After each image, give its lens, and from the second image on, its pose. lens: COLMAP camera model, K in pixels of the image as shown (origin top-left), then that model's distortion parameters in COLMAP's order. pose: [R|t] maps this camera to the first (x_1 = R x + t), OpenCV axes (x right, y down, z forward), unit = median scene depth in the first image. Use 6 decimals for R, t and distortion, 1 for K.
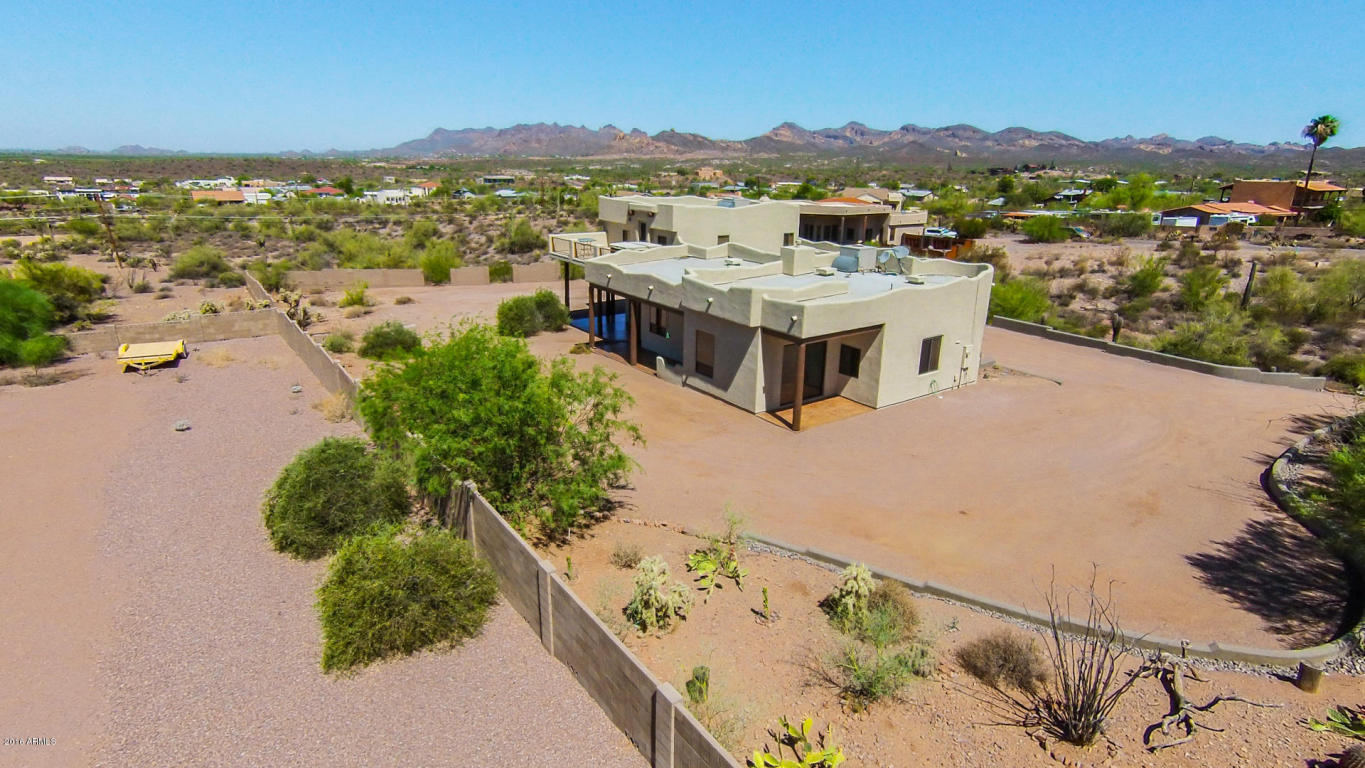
lens RADIAL K [[691.9, 0, 694.3], [0, 691.9, 405.4], [0, 0, 1]] dist [-0.054848, 0.044722]
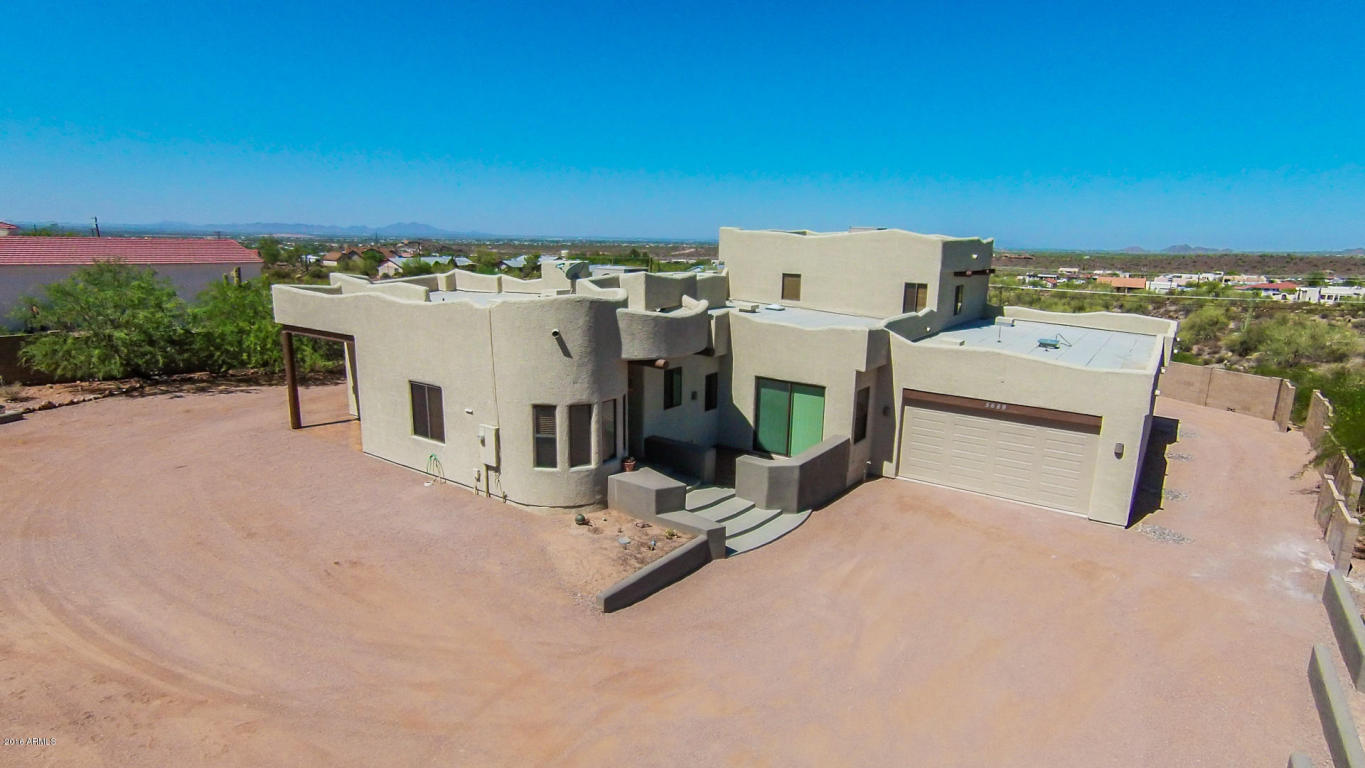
lens RADIAL K [[691.9, 0, 694.3], [0, 691.9, 405.4], [0, 0, 1]] dist [-0.054848, 0.044722]
pose [[0.322966, 0.204019, -0.924159, 0.318793], [-0.325459, 0.940875, 0.093971, -0.069163], [0.888690, 0.270426, 0.370270, 0.306829]]
